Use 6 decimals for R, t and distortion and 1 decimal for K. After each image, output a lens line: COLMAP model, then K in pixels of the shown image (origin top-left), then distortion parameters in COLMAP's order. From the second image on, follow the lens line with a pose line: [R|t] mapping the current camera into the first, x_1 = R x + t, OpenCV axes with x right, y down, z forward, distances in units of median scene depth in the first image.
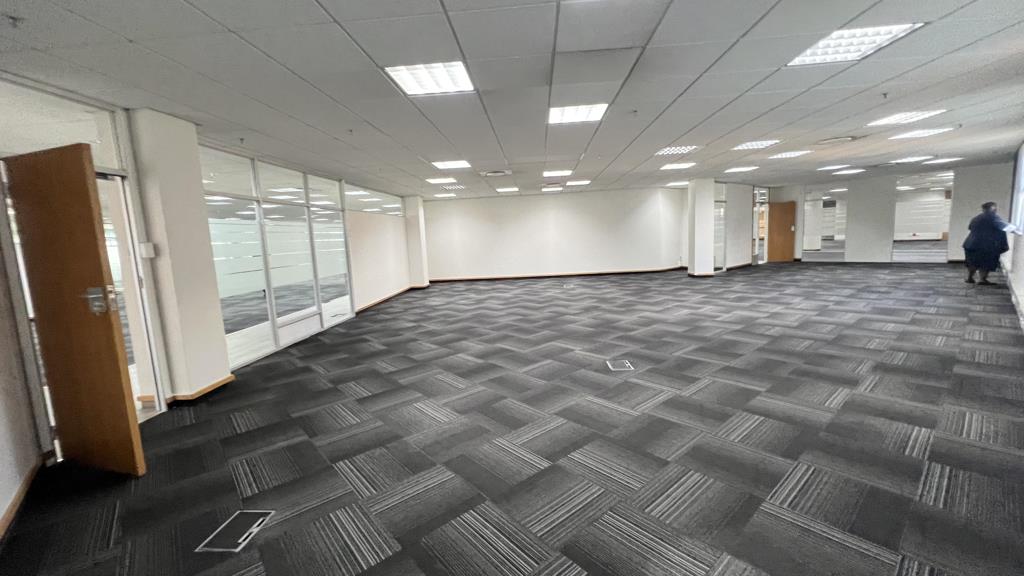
lens RADIAL K [[410.3, 0, 512.0], [0, 410.3, 288.0], [0, 0, 1]] dist [-0.002042, -0.000103]
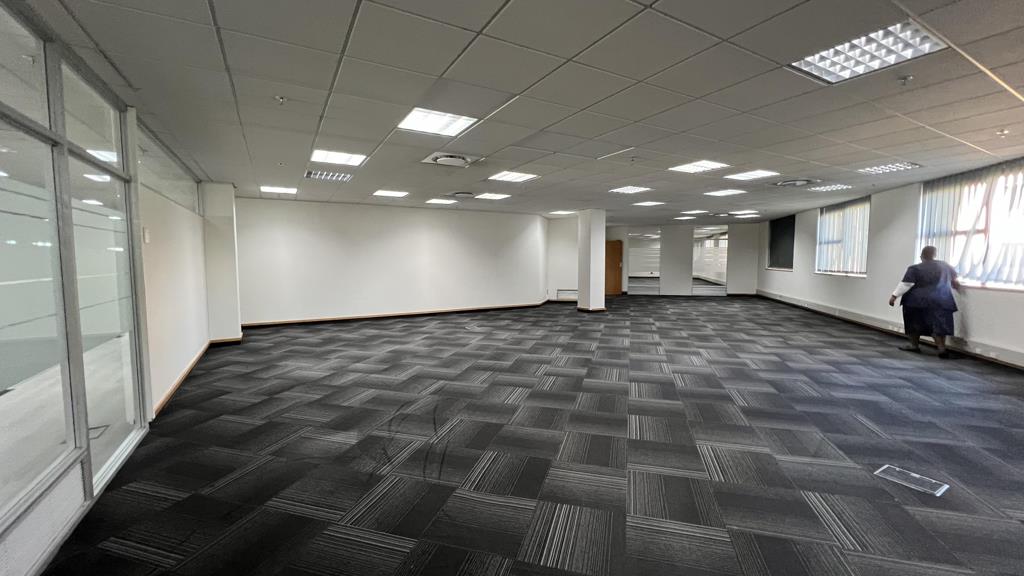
lens RADIAL K [[410.3, 0, 512.0], [0, 410.3, 288.0], [0, 0, 1]] dist [-0.002042, -0.000103]
pose [[0.834822, 0.008008, 0.550461, -0.487507], [0.031435, 0.997569, -0.062186, -0.064530], [-0.549621, 0.069218, 0.832541, 0.692958]]
